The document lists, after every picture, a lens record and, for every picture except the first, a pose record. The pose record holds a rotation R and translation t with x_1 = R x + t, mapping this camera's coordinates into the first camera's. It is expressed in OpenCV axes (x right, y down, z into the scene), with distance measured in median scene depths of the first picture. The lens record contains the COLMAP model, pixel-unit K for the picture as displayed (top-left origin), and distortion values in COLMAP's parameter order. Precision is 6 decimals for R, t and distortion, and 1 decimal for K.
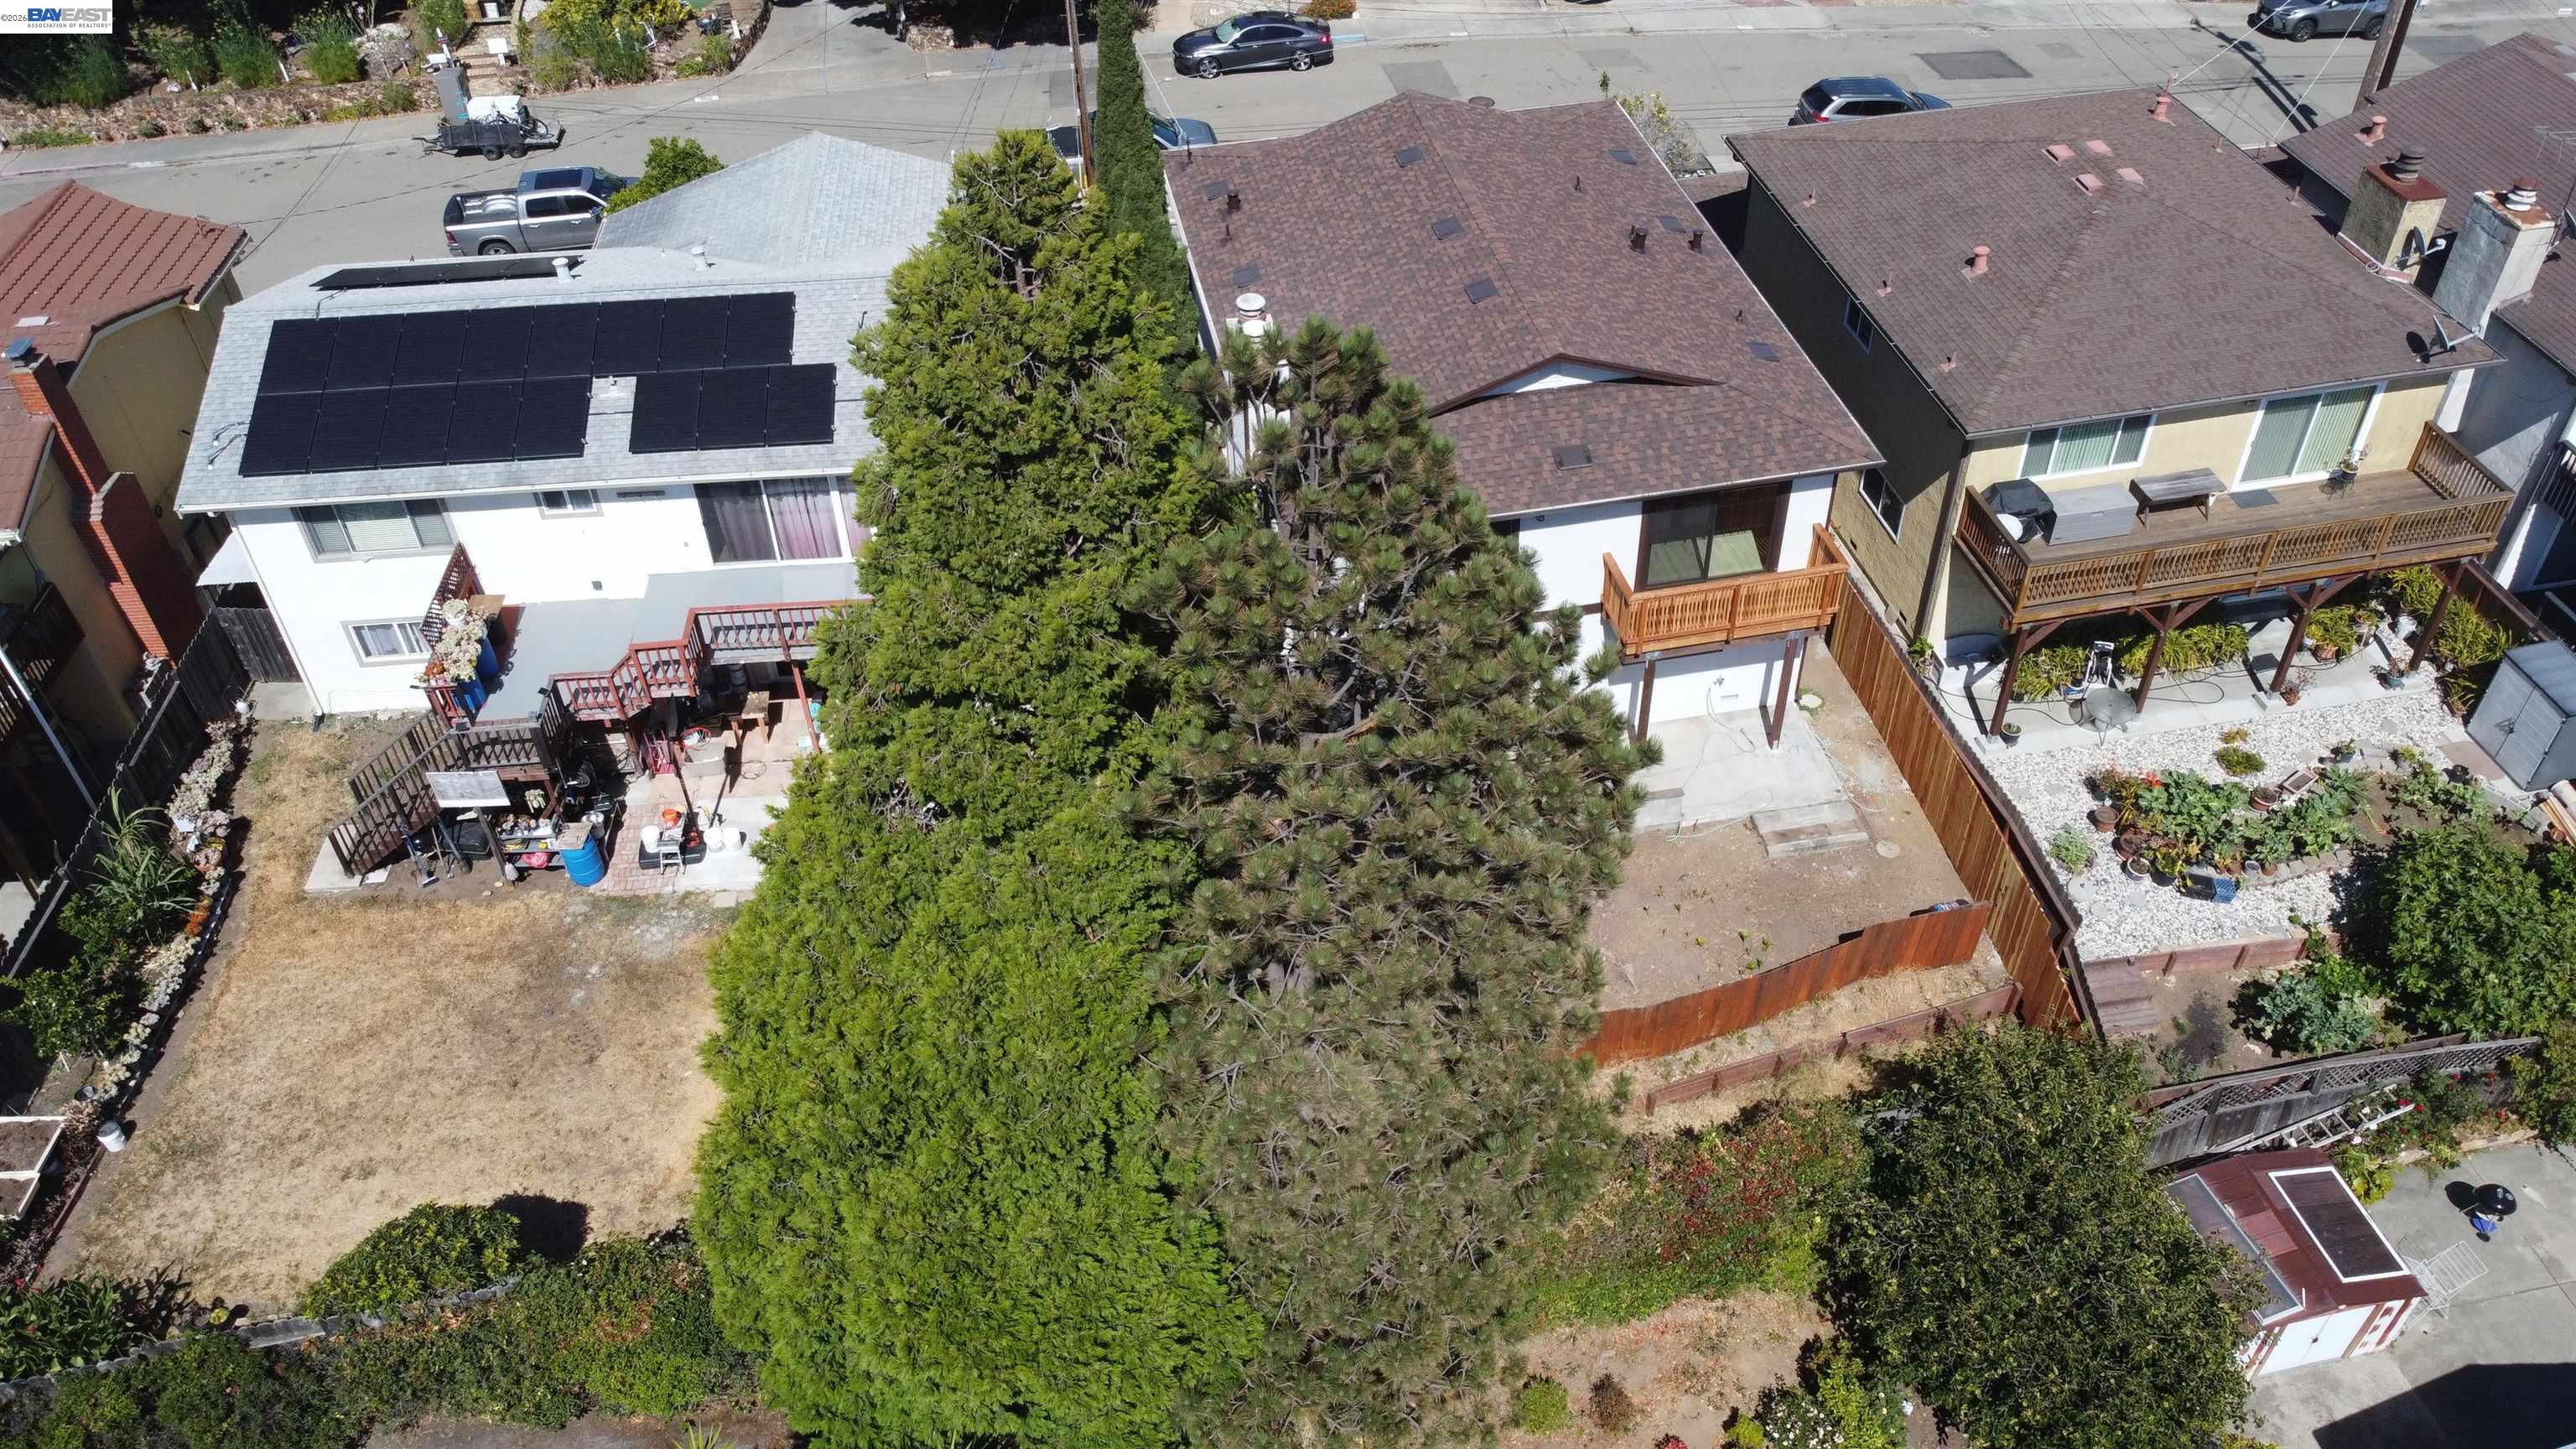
lens RADIAL K [[1948.4, 0, 1299.5], [0, 1948.4, 714.1], [0, 0, 1]] dist [0.007479, -0.007792]
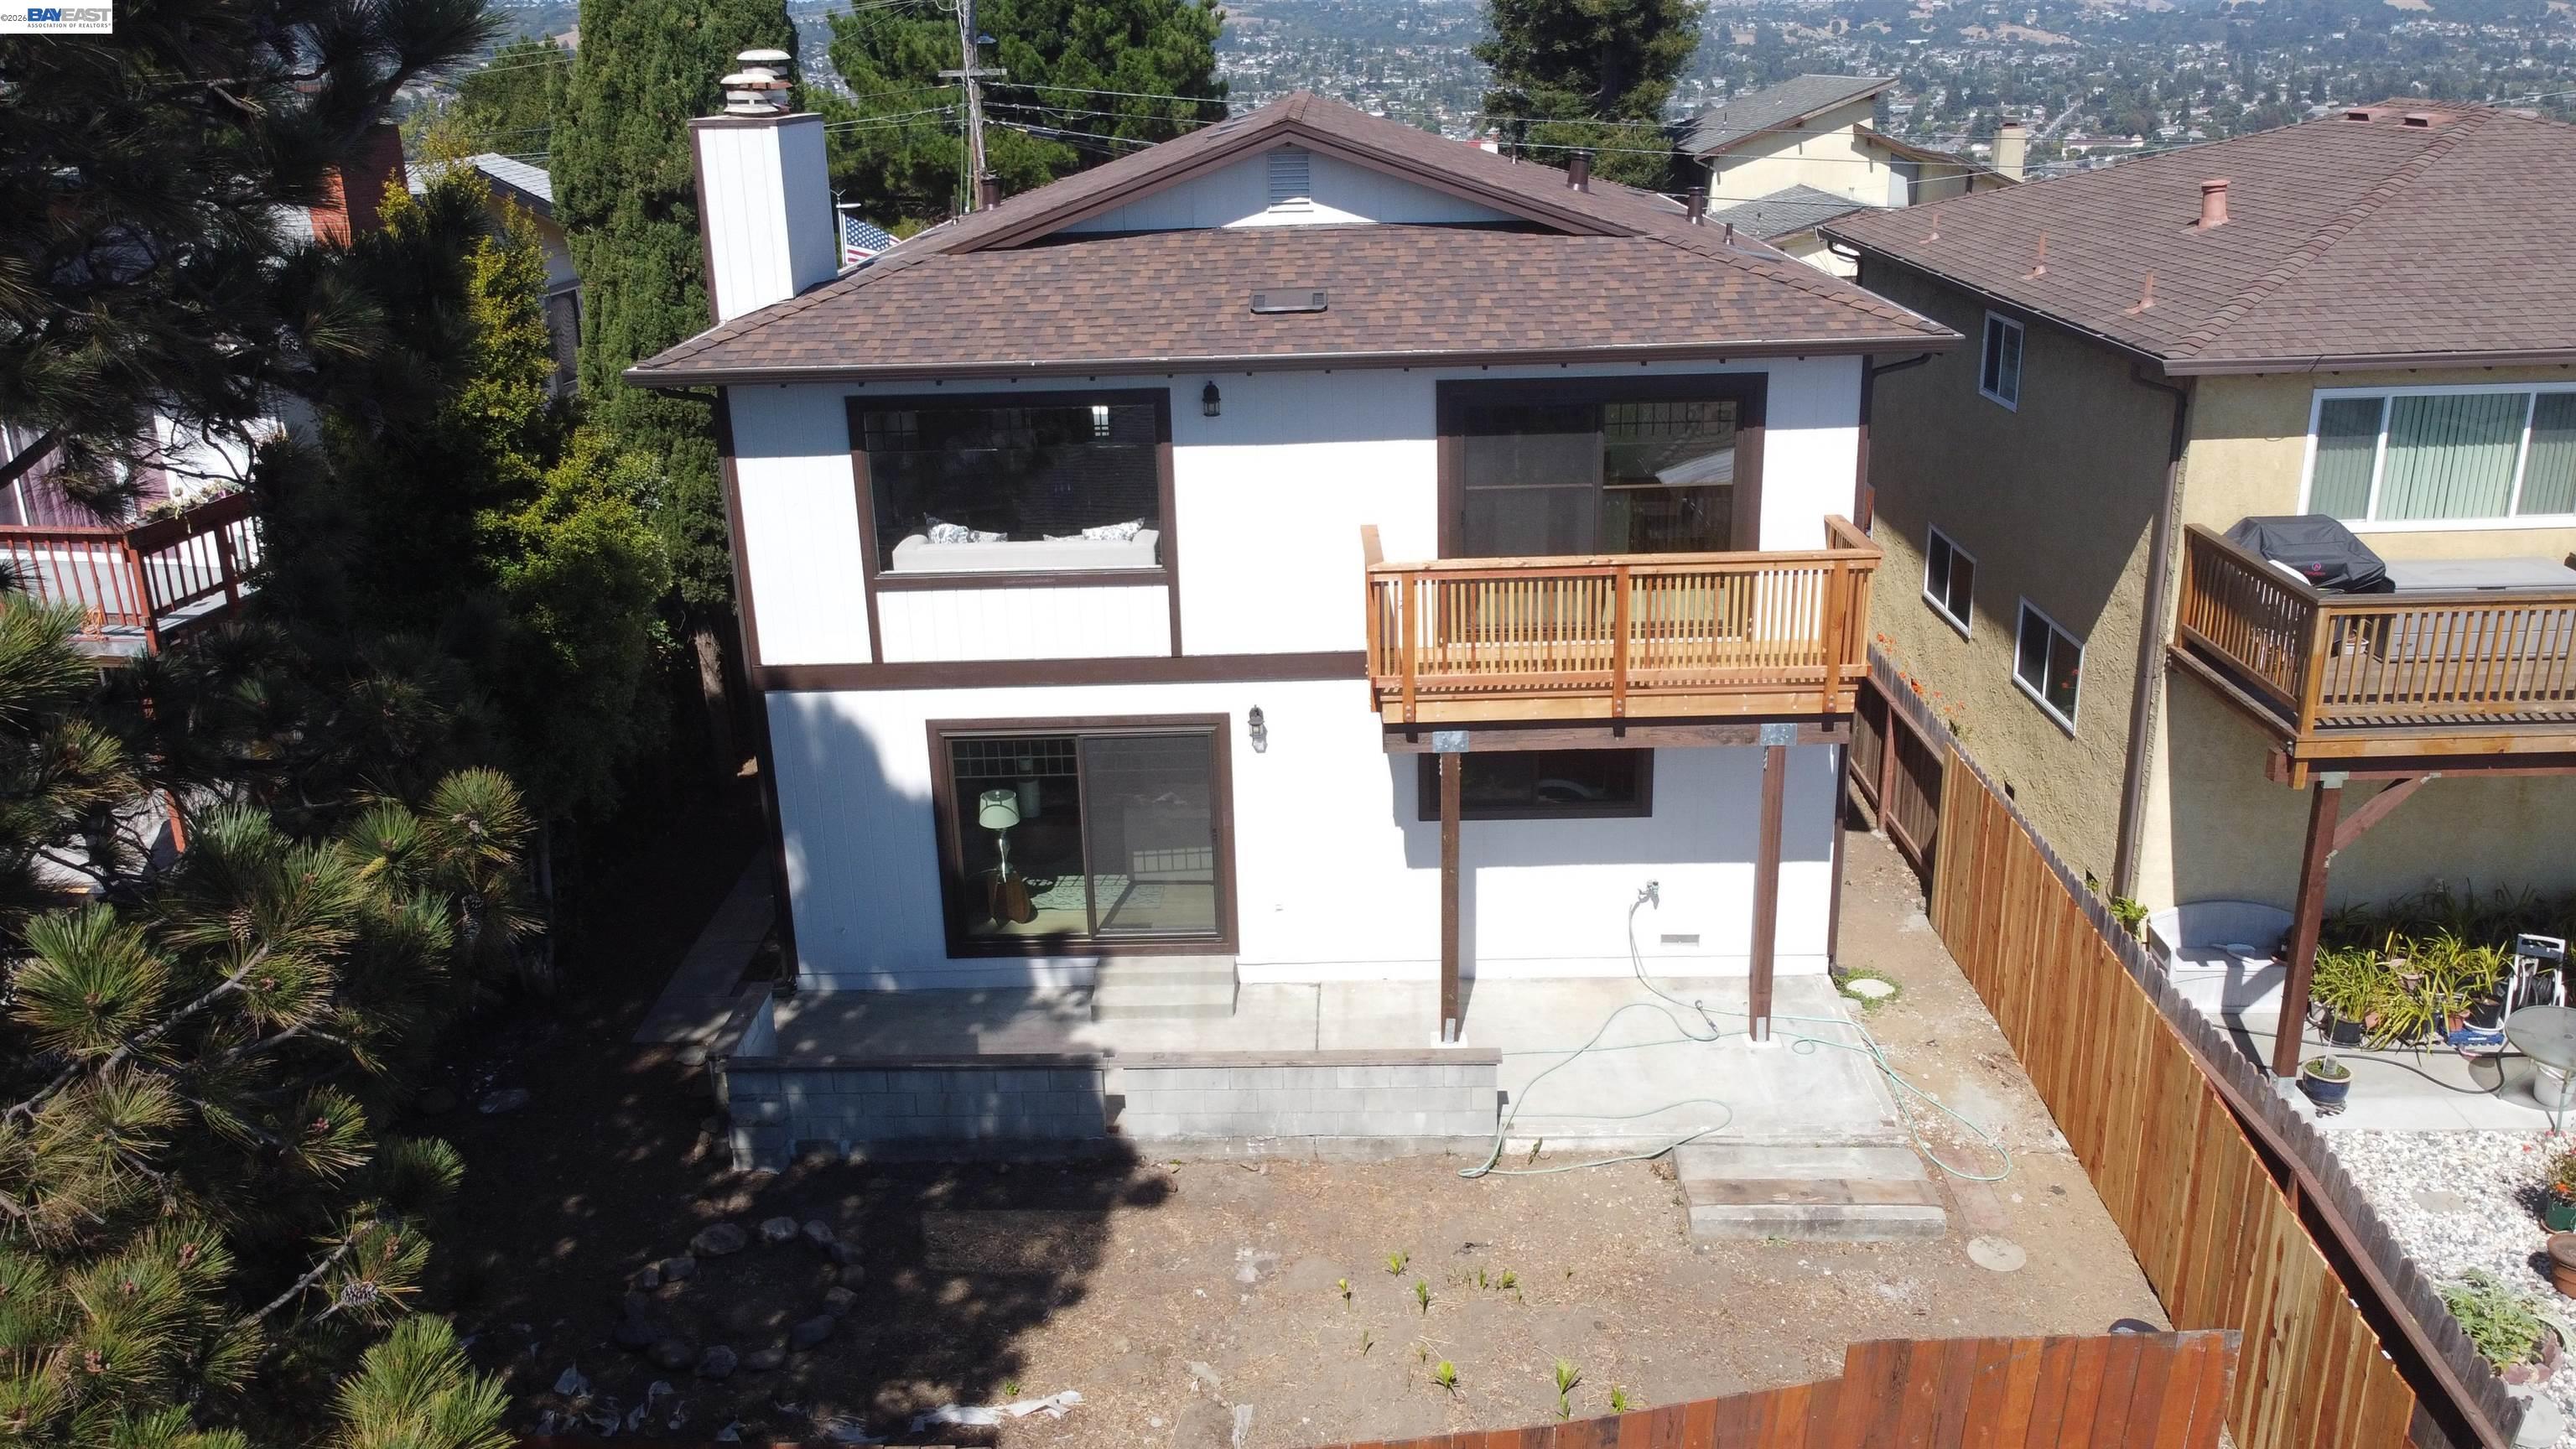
lens RADIAL K [[1948.4, 0, 1291.8], [0, 1948.4, 716.5], [0, 0, 1]] dist [0.007479, -0.007792]
pose [[0.978483, 0.067551, -0.194955, 0.220559], [-0.135812, 0.922189, -0.362108, 0.128064], [0.155324, 0.380794, 0.911521, 0.539859]]
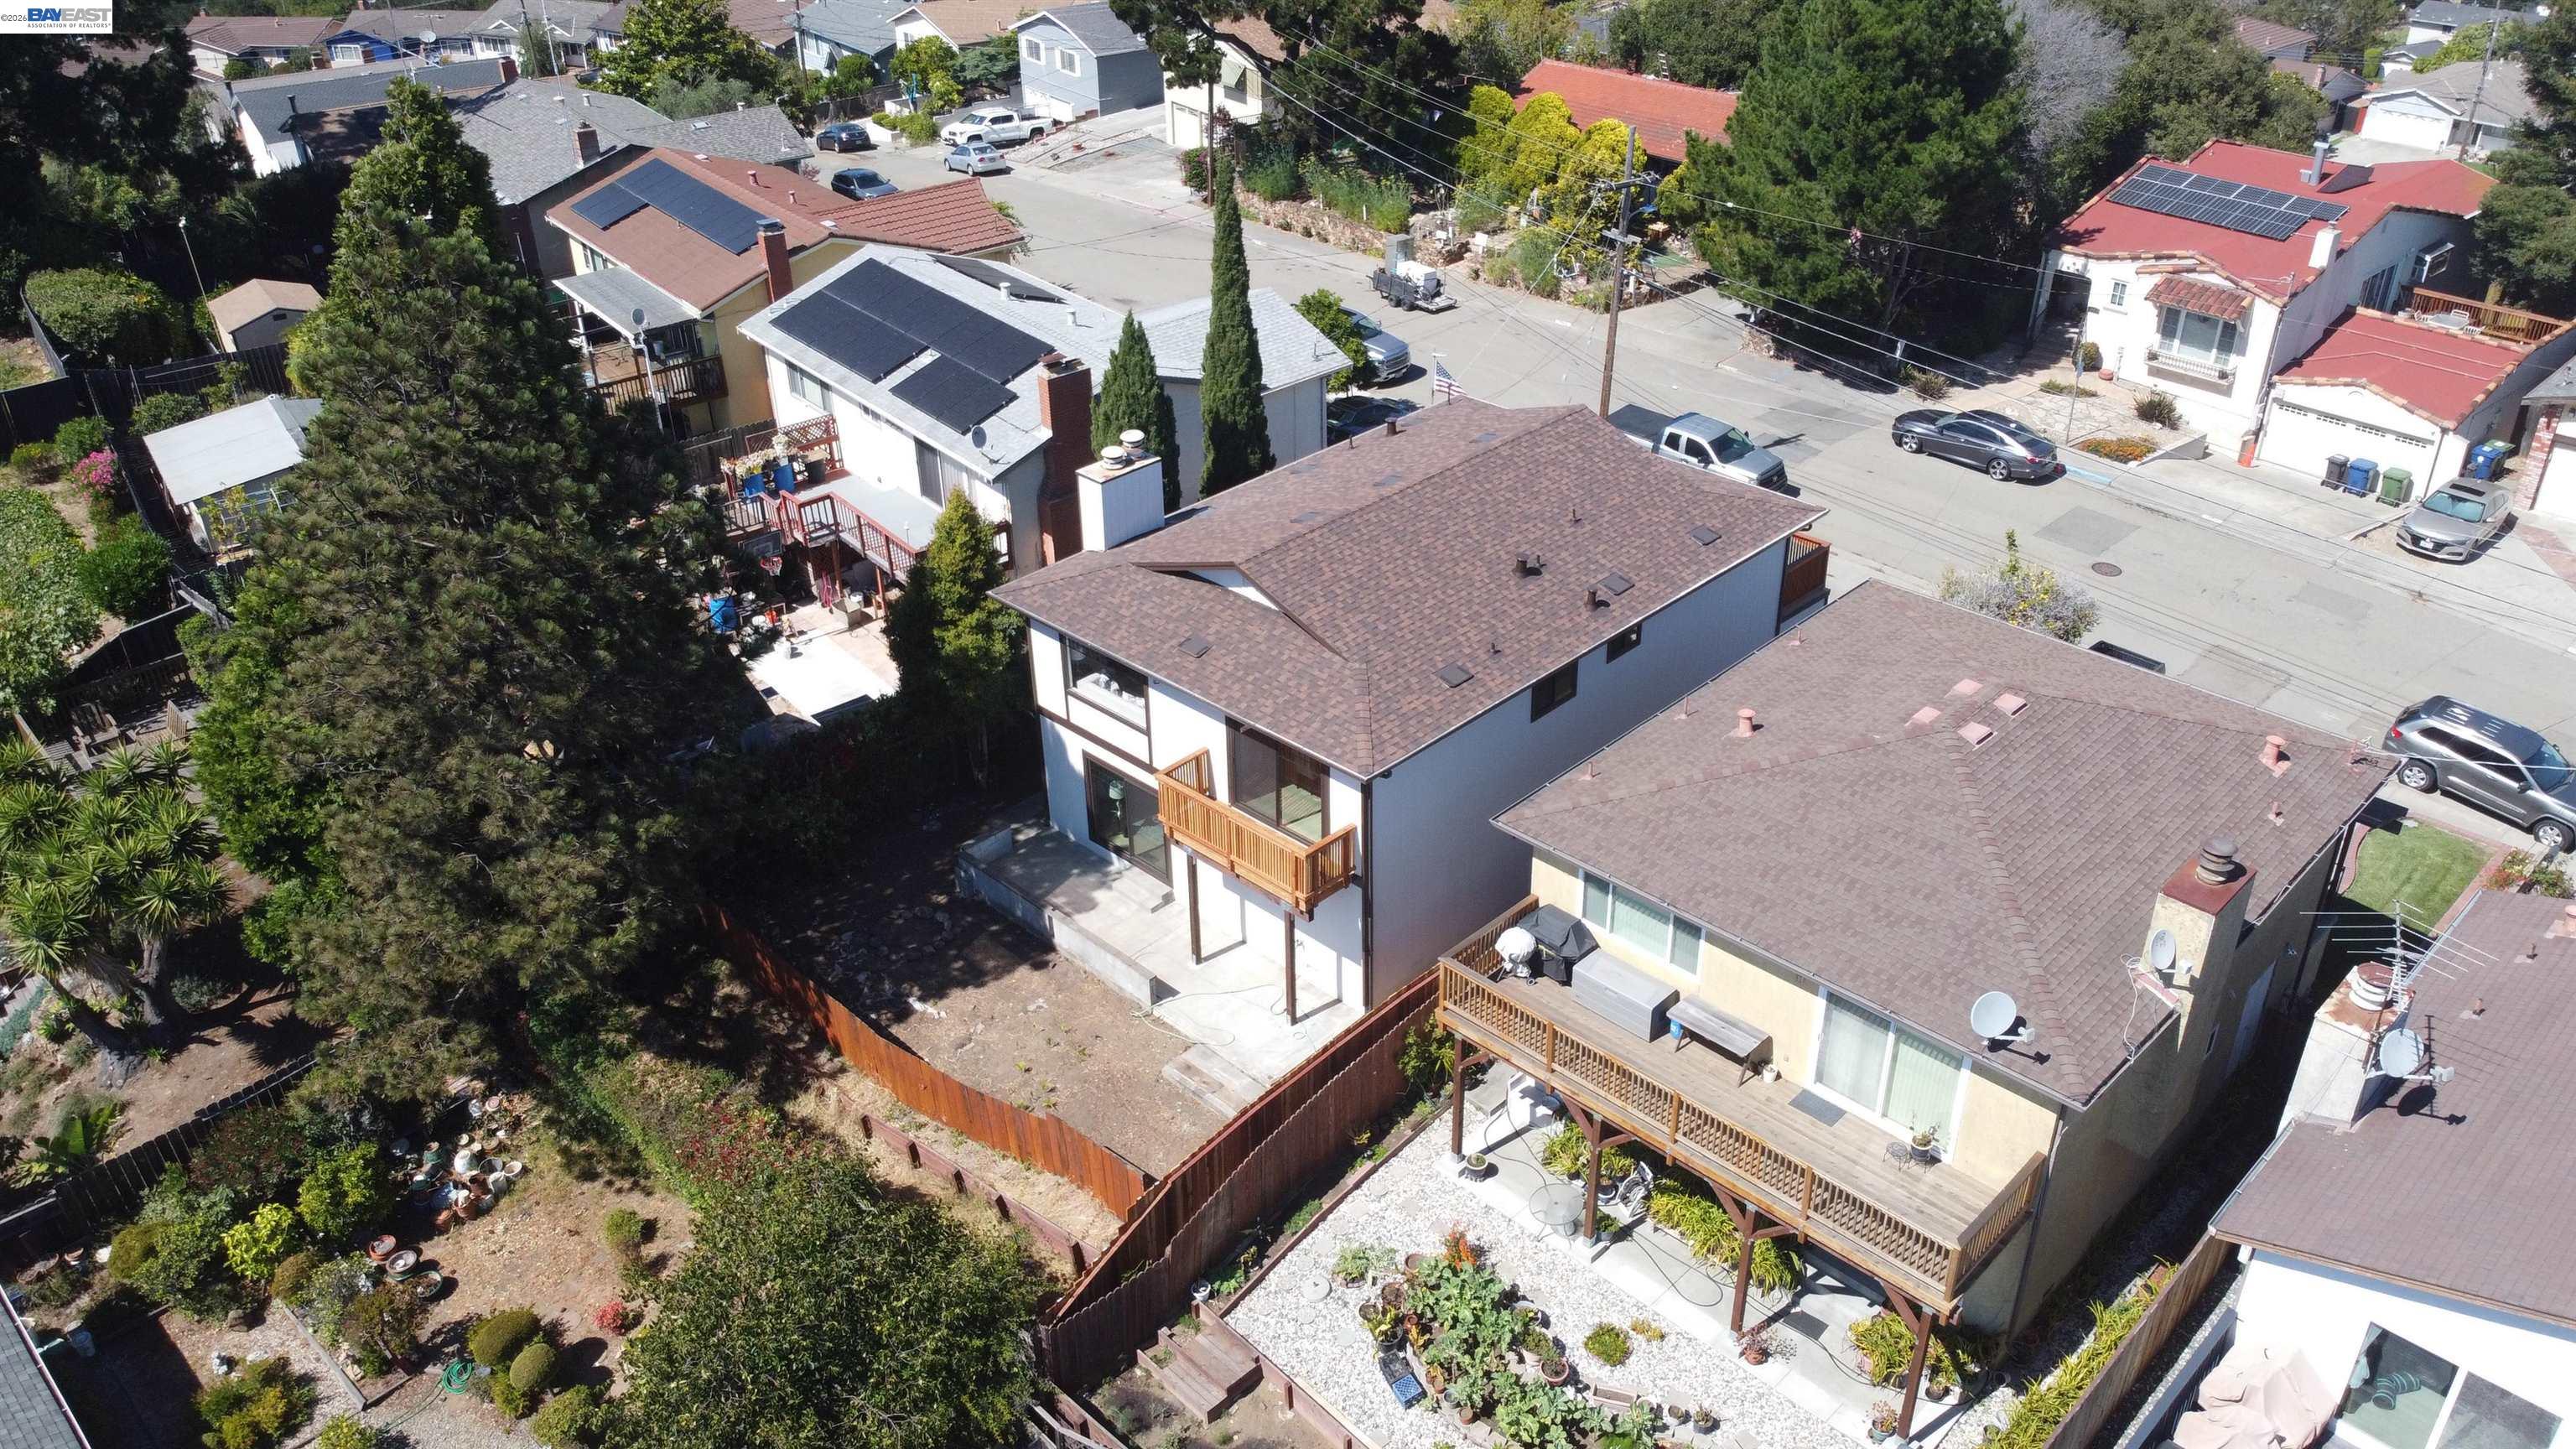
lens RADIAL K [[1948.4, 0, 1289.8], [0, 1948.4, 711.2], [0, 0, 1]] dist [0.007479, -0.007792]
pose [[0.567502, 0.432839, -0.700423, 0.884638], [-0.543298, 0.836051, 0.076458, -0.196288], [0.618683, 0.337149, 0.709621, 0.225965]]
